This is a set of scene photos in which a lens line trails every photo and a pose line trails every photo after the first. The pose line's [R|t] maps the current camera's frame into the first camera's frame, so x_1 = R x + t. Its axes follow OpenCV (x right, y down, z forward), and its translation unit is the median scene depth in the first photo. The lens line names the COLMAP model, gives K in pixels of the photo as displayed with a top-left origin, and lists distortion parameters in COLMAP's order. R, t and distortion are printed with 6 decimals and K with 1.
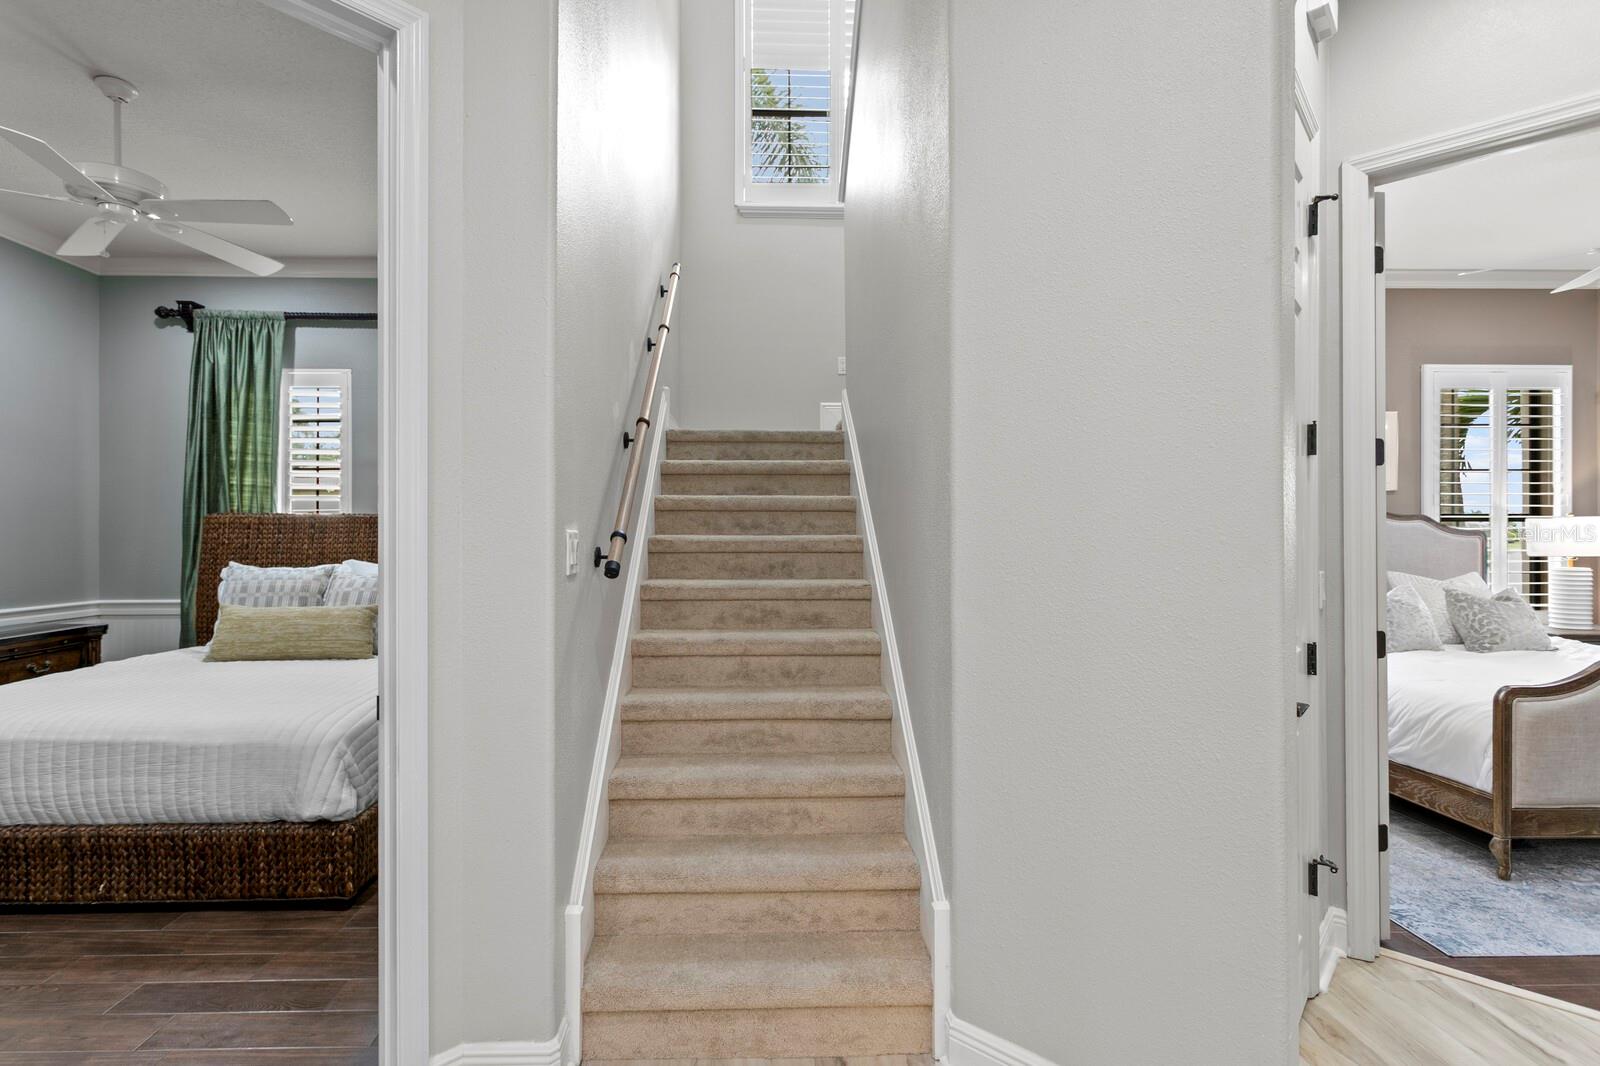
lens RADIAL K [[759.0, 0, 778.9], [0, 759.0, 532.0], [0, 0, 1]] dist [-0.002321, -0.000051]
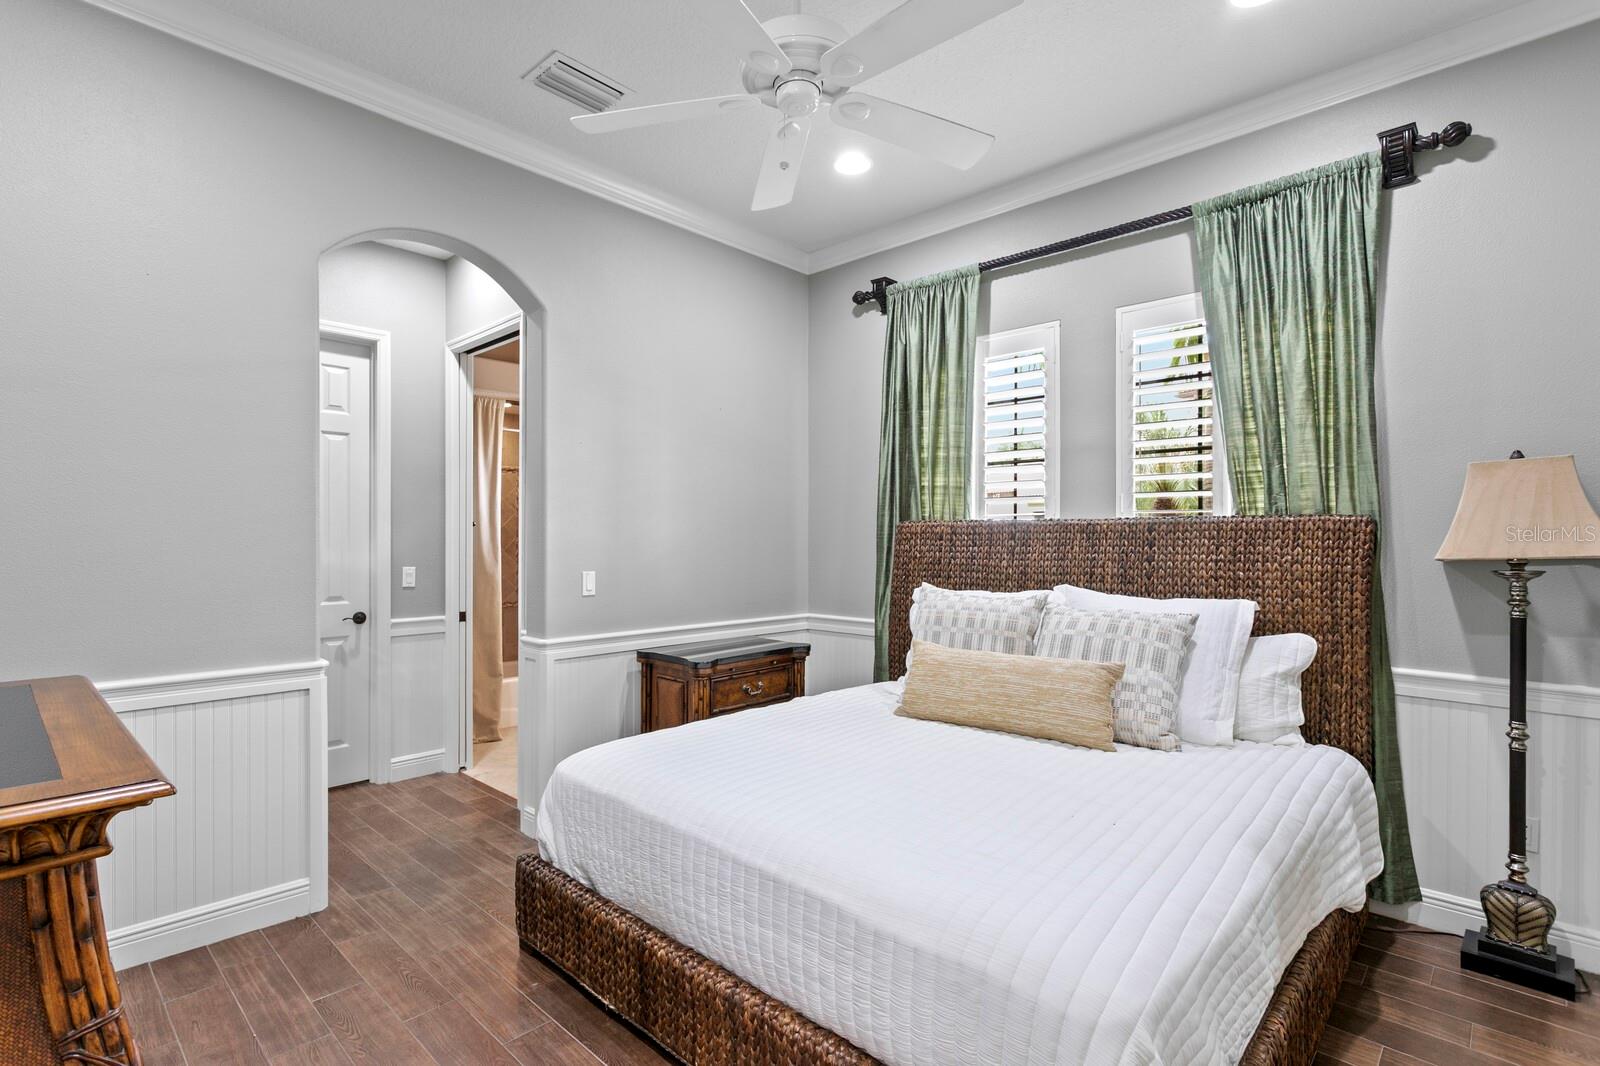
lens RADIAL K [[759.0, 0, 778.9], [0, 759.0, 532.0], [0, 0, 1]] dist [-0.002321, -0.000051]
pose [[0.693261, -0.003018, -0.720681, -0.238481], [-0.001448, 0.999983, -0.005581, -0.007862], [0.720685, 0.004913, 0.693245, 0.317867]]
